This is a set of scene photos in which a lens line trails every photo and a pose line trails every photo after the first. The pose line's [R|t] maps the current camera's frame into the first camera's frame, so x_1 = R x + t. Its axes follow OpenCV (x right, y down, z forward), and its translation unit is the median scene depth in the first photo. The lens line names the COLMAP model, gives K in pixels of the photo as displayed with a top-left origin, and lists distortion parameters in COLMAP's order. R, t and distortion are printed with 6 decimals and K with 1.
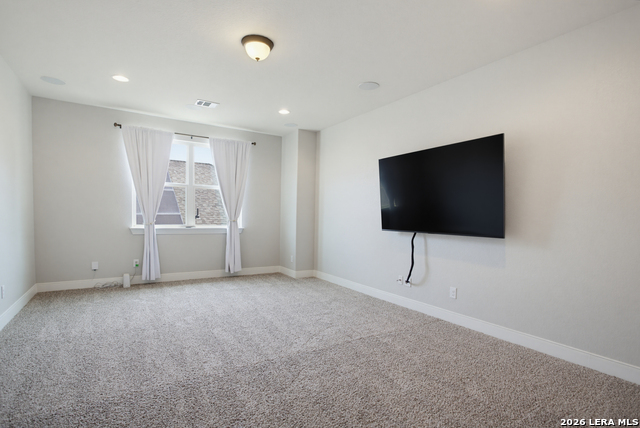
lens RADIAL K [[320.2, 0, 319.3], [0, 320.2, 210.6], [0, 0, 1]] dist [-0.000752, 0.000085]
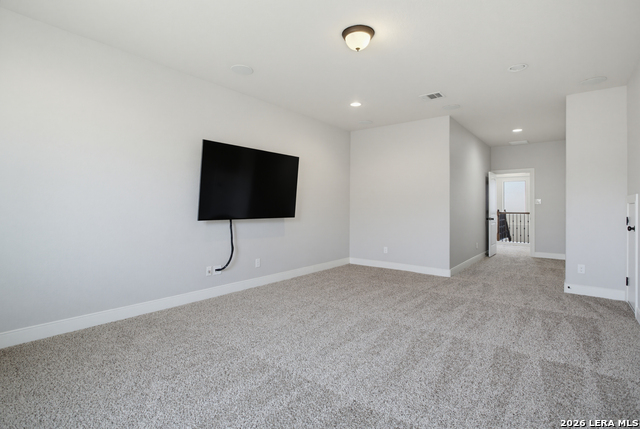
lens RADIAL K [[320.2, 0, 319.3], [0, 320.2, 211.1], [0, 0, 1]] dist [-0.000752, 0.000085]
pose [[-0.339121, -0.011232, 0.940676, -0.827529], [0.001268, 0.999922, 0.012396, 0.026962], [-0.940742, 0.005397, -0.339081, 1.128099]]
